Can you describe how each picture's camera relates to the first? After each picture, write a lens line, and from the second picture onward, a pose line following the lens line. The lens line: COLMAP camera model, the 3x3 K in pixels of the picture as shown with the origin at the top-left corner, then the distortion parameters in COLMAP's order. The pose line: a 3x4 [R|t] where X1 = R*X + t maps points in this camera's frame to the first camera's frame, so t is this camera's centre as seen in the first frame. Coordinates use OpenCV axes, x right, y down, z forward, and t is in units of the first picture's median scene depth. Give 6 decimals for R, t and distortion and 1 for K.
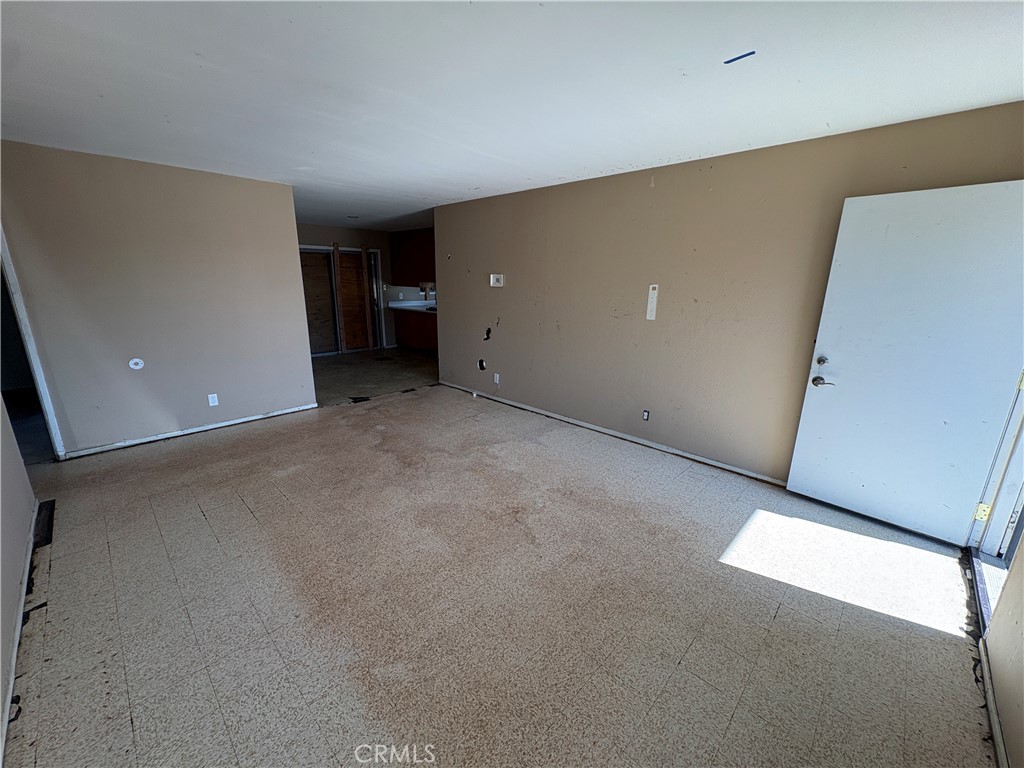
lens RADIAL K [[409.8, 0, 512.0], [0, 409.8, 384.0], [0, 0, 1]] dist [-0.000601, 0.000020]
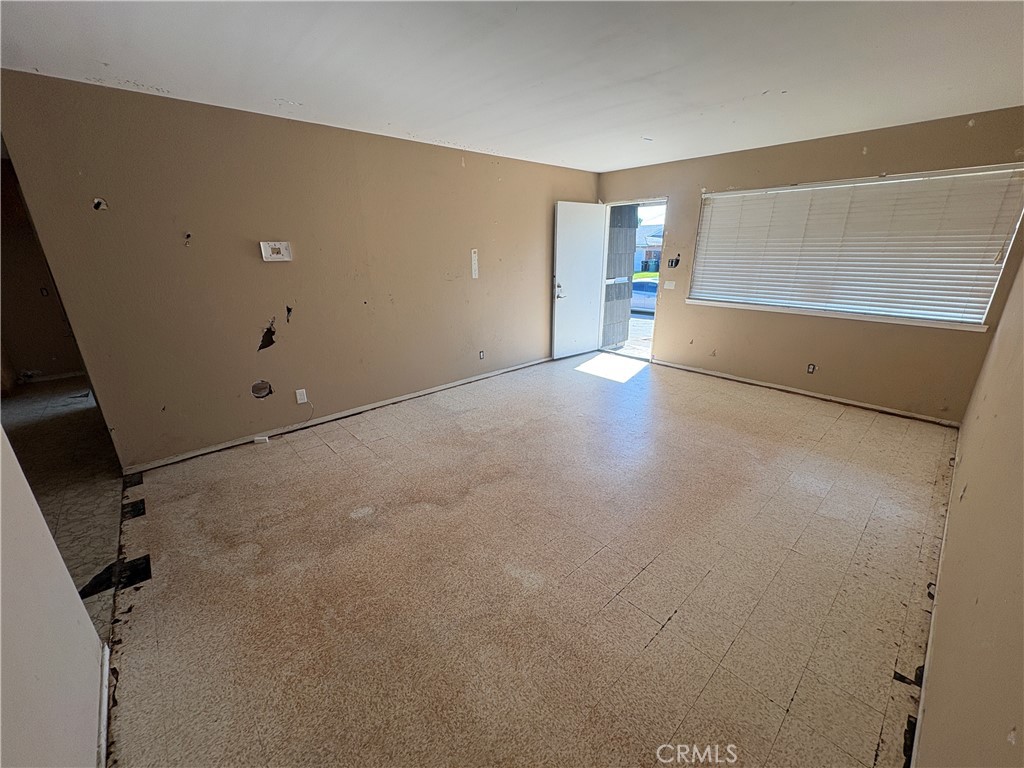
lens RADIAL K [[409.8, 0, 512.0], [0, 409.8, 384.0], [0, 0, 1]] dist [-0.000601, 0.000020]
pose [[0.062952, -0.332074, 0.941150, -0.806720], [0.260094, 0.915893, 0.305765, -0.185455], [-0.963529, 0.225539, 0.144027, 0.682153]]
